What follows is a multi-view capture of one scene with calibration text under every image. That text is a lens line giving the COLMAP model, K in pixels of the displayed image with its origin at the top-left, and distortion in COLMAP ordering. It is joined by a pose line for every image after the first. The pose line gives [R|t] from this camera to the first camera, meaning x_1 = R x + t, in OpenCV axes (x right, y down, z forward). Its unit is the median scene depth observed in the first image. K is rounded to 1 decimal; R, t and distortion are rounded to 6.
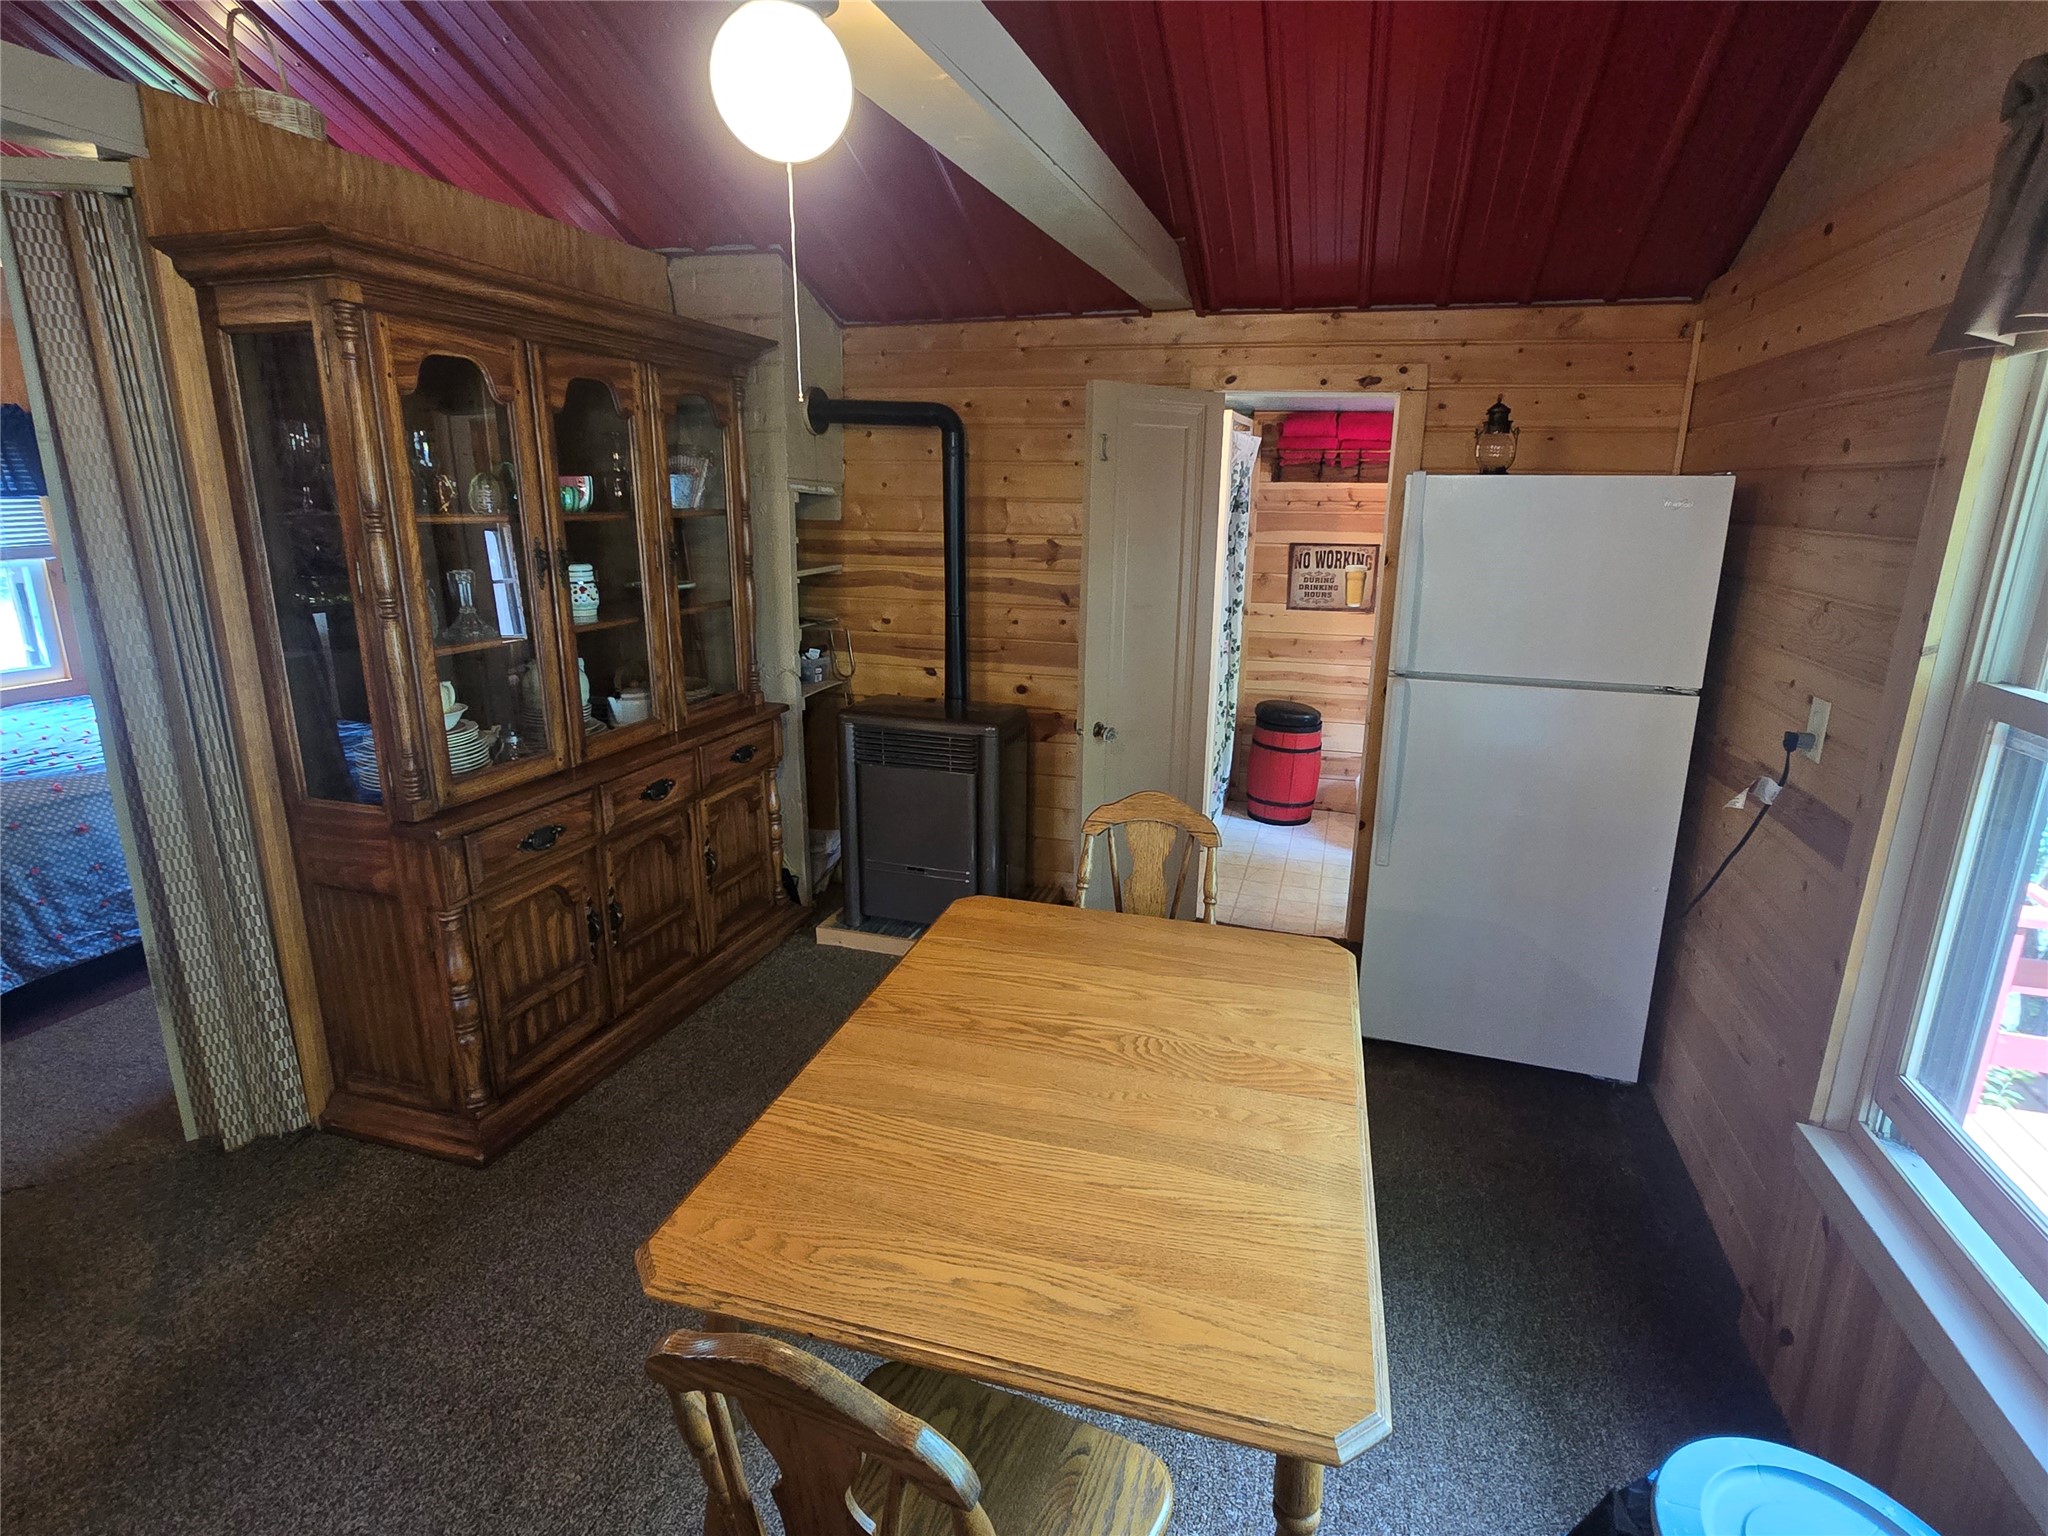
lens RADIAL K [[1023.6, 0, 1044.5], [0, 1023.6, 756.7], [0, 0, 1]] dist [-0.007969, 0.002088]
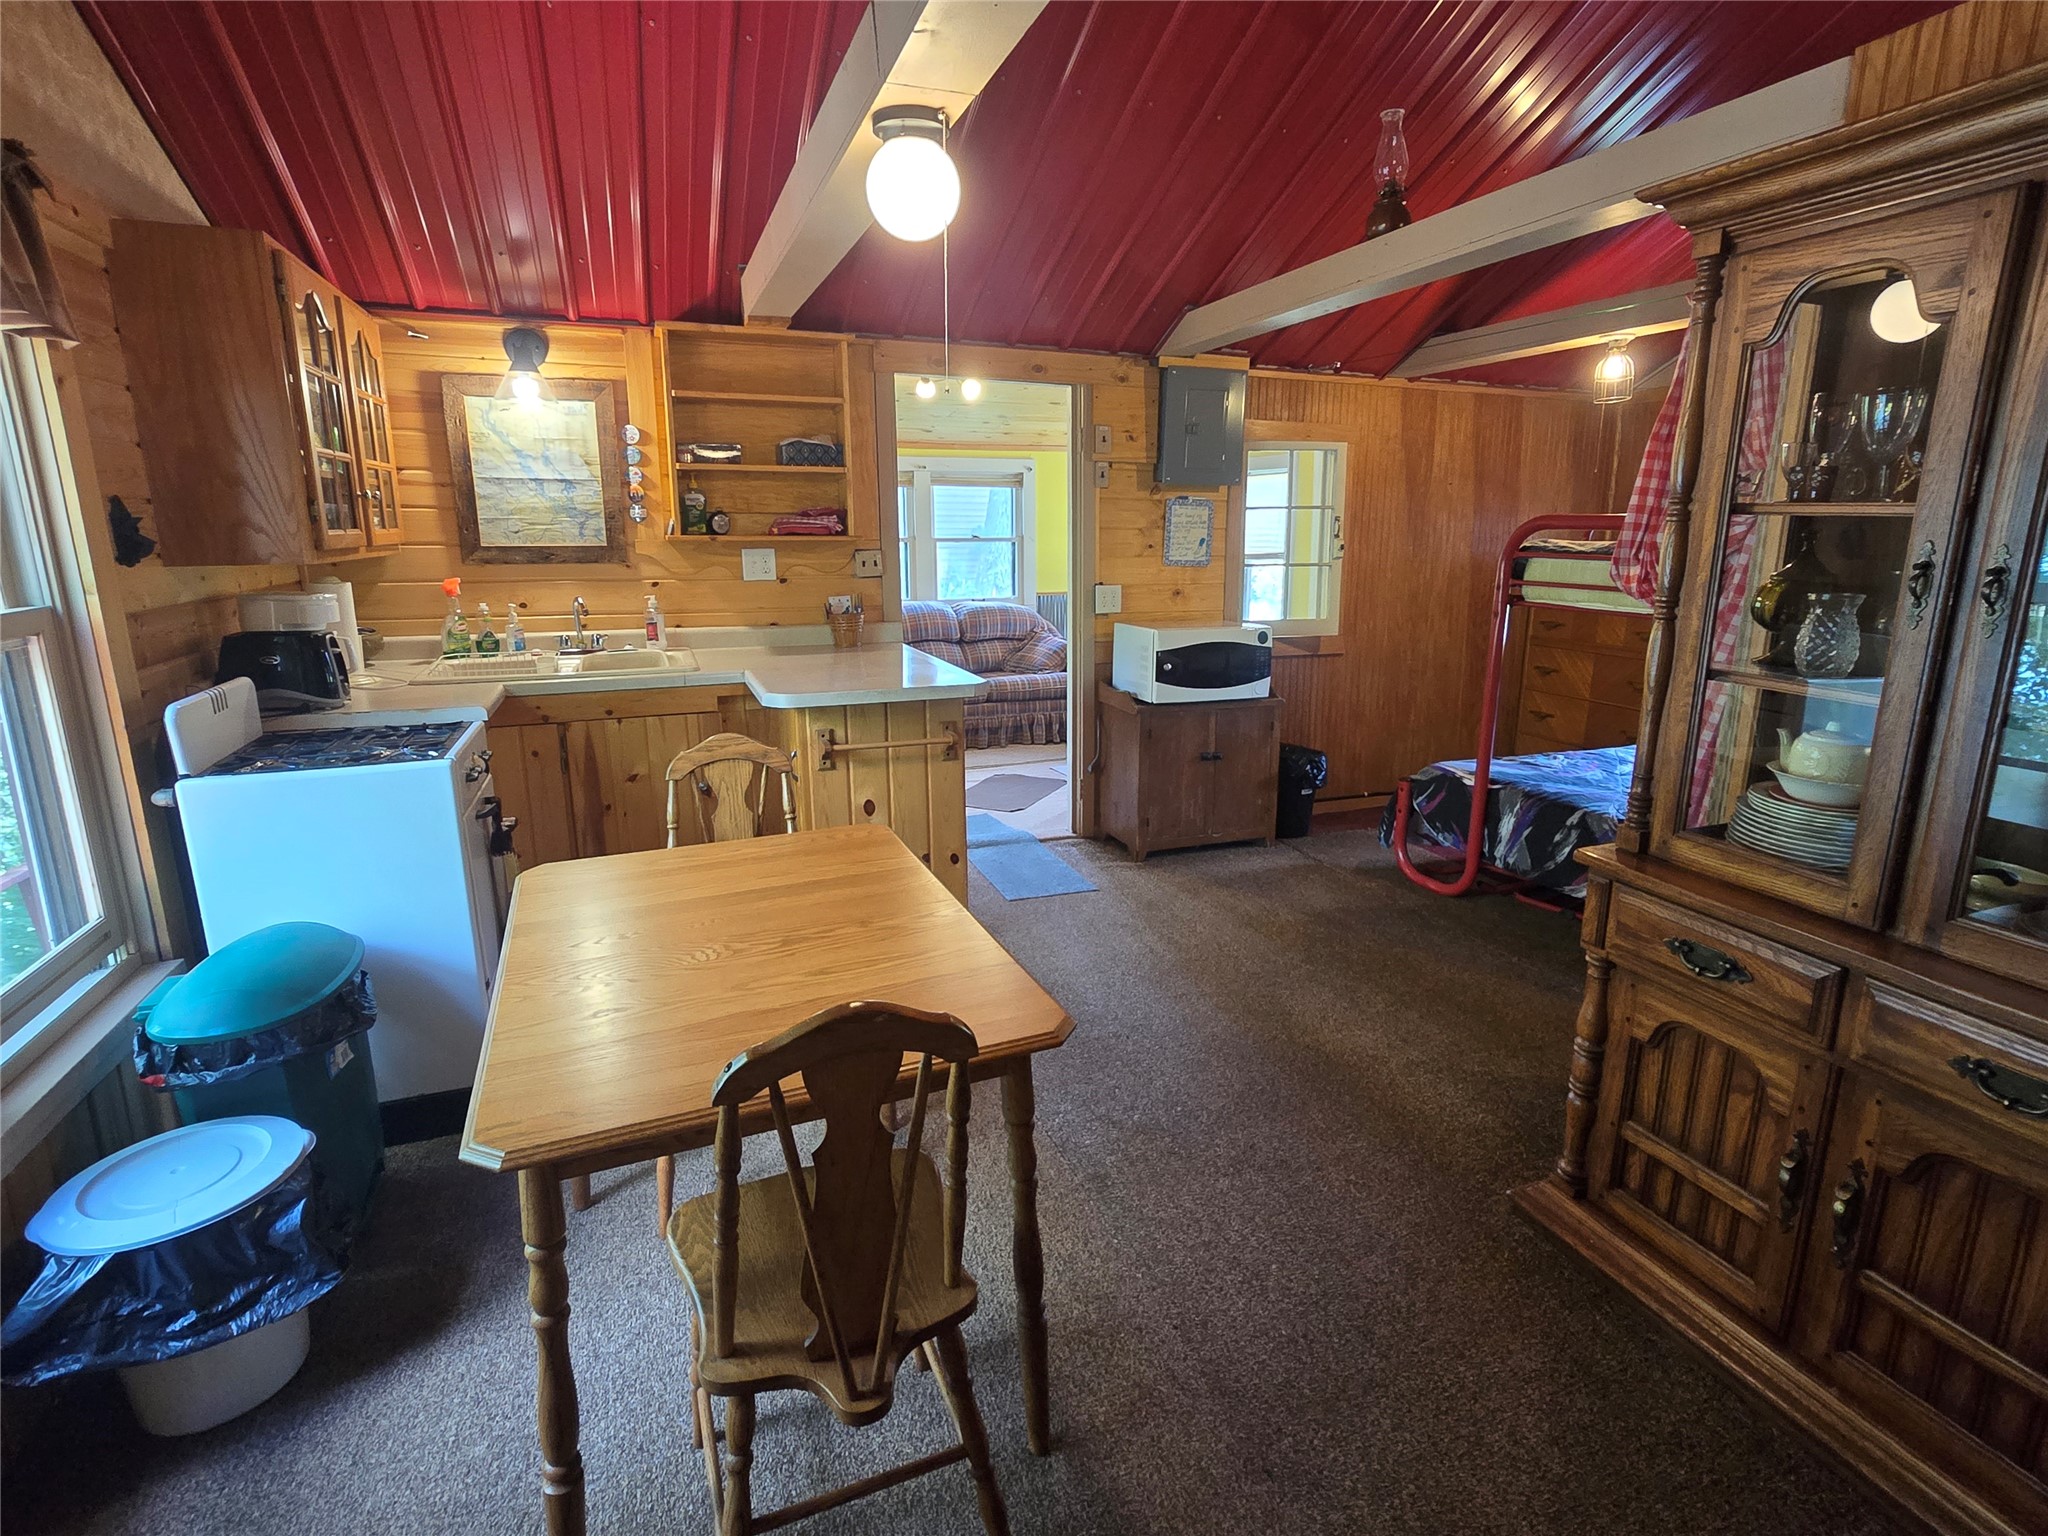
lens RADIAL K [[1023.6, 0, 1040.9], [0, 1023.6, 757.5], [0, 0, 1]] dist [-0.007969, 0.002088]
pose [[-0.789466, 0.121607, -0.601627, 0.227385], [-0.168492, 0.899587, 0.402932, -0.206983], [0.590215, 0.419471, -0.689703, 0.950739]]
